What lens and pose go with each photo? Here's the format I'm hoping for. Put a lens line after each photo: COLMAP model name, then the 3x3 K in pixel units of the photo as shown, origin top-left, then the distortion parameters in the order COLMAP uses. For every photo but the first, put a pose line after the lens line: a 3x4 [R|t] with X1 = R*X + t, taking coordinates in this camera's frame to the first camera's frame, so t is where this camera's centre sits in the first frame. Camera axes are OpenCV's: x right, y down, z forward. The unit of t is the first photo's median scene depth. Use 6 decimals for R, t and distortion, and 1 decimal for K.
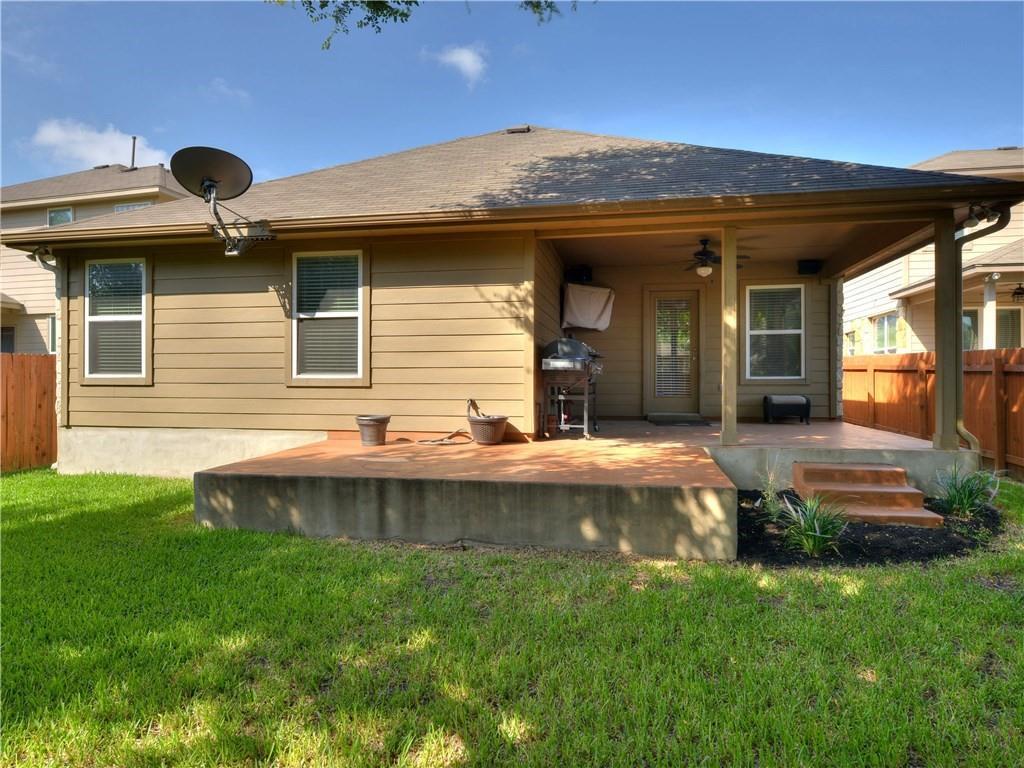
lens RADIAL K [[605.1, 0, 514.1], [0, 605.1, 383.6], [0, 0, 1]] dist [0.007322, -0.000562]
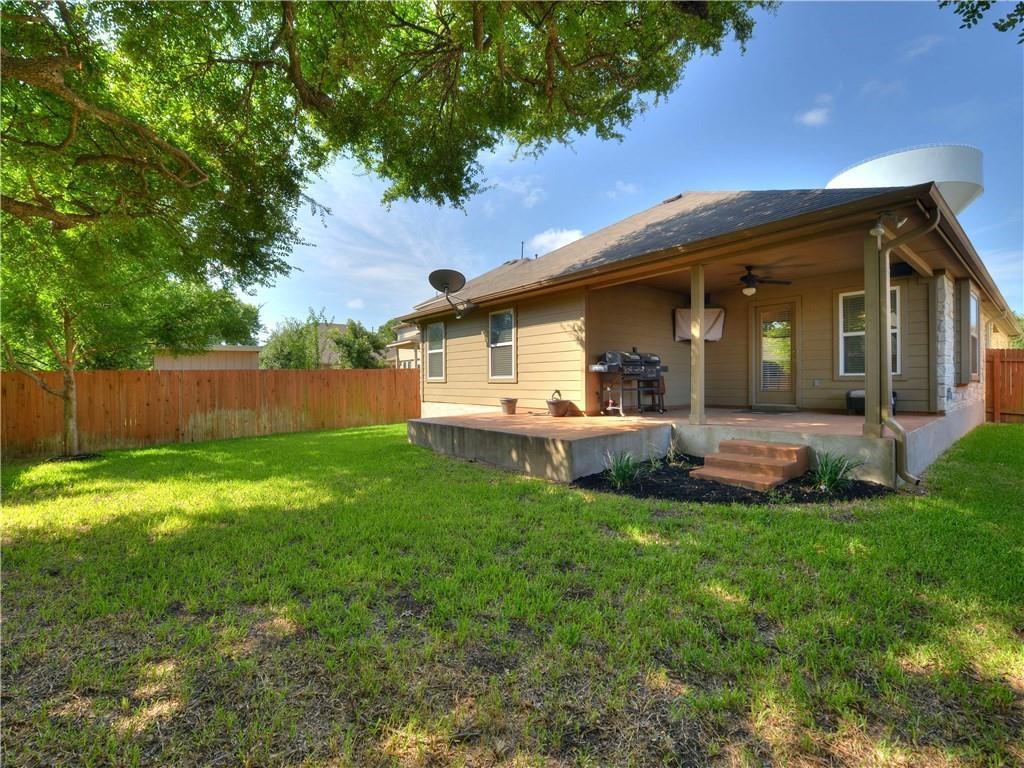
lens RADIAL K [[454.3, 0, 517.1], [0, 454.3, 383.7], [0, 0, 1]] dist [-0.022330, 0.000394]
pose [[0.766672, -0.003089, -0.642031, 0.634666], [0.001332, 0.999994, -0.003220, 0.012610], [0.642037, 0.001614, 0.766672, -0.041617]]
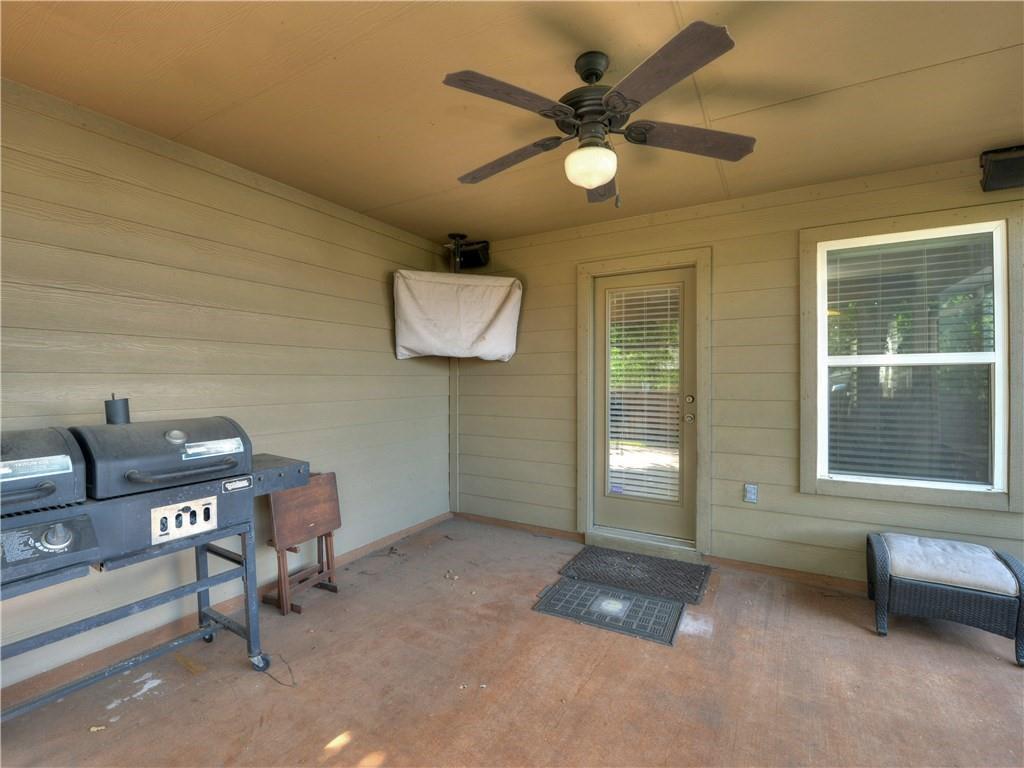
lens RADIAL K [[454.3, 0, 515.4], [0, 454.3, 382.9], [0, 0, 1]] dist [-0.022330, 0.000394]
pose [[0.942665, 0.000637, -0.333740, 0.408432], [0.000867, 0.999990, 0.004356, -0.098798], [0.333740, -0.004396, 0.942655, 0.911009]]
